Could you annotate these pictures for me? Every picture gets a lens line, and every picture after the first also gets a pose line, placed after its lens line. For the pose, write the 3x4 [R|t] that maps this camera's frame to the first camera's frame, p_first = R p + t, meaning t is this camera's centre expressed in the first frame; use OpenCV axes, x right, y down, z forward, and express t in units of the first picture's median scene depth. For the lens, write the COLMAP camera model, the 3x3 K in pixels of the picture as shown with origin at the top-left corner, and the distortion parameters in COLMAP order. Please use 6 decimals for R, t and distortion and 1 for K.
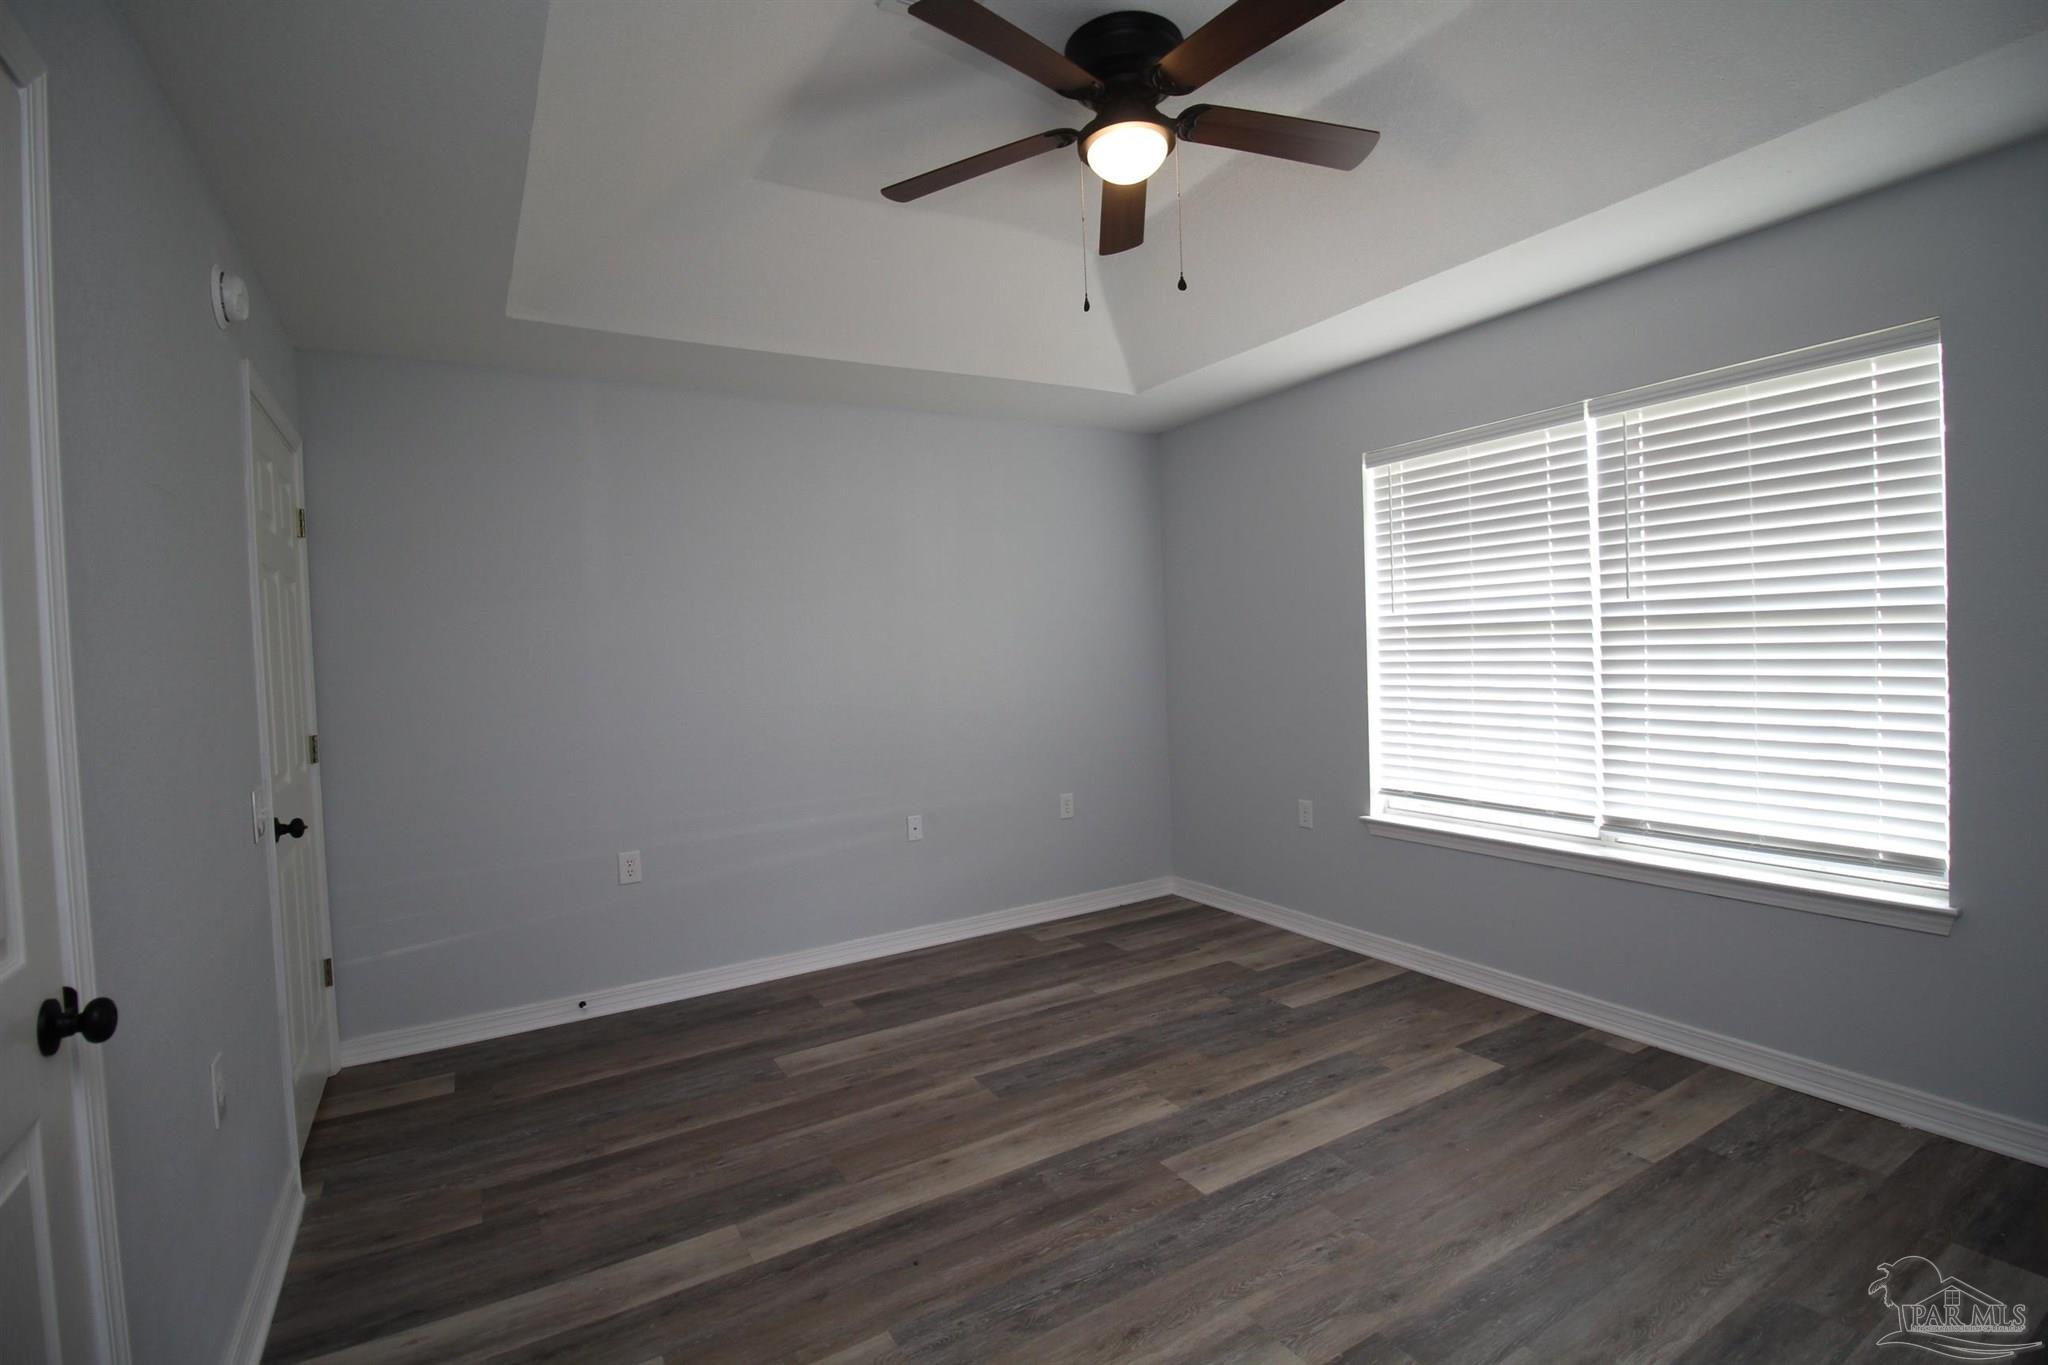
lens RADIAL K [[946.8, 0, 1028.6], [0, 946.8, 678.4], [0, 0, 1]] dist [-0.001058, -0.013143]
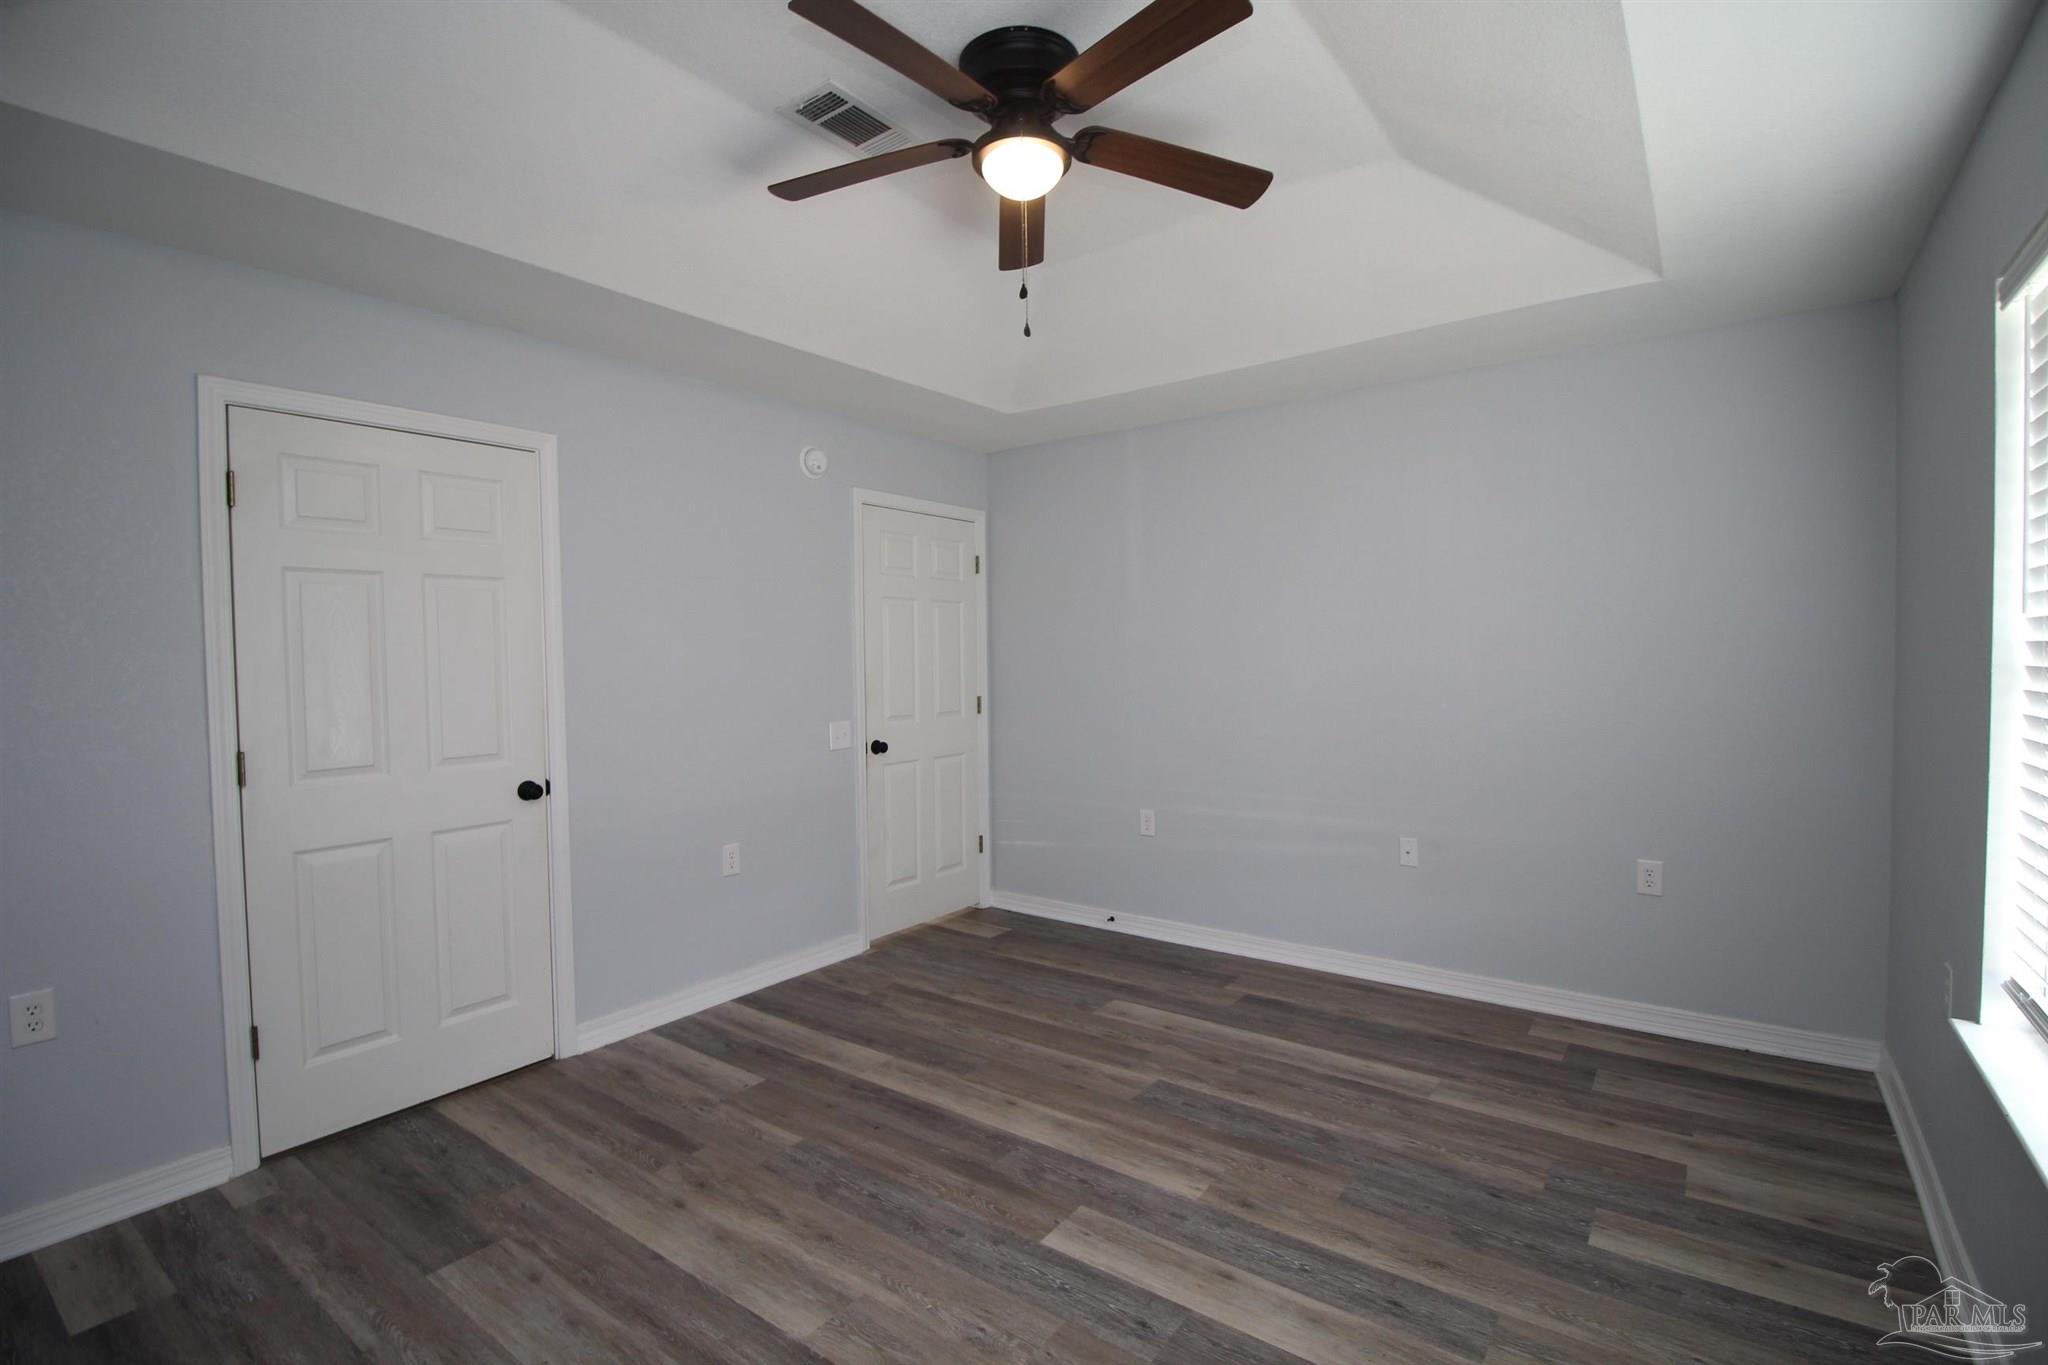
lens RADIAL K [[946.8, 0, 1028.6], [0, 946.8, 678.4], [0, 0, 1]] dist [-0.001058, -0.013143]
pose [[0.391016, 0.061574, -0.918322, 0.734061], [-0.032312, 0.998063, 0.053162, -0.053108], [0.919817, 0.008886, 0.392248, 0.435591]]
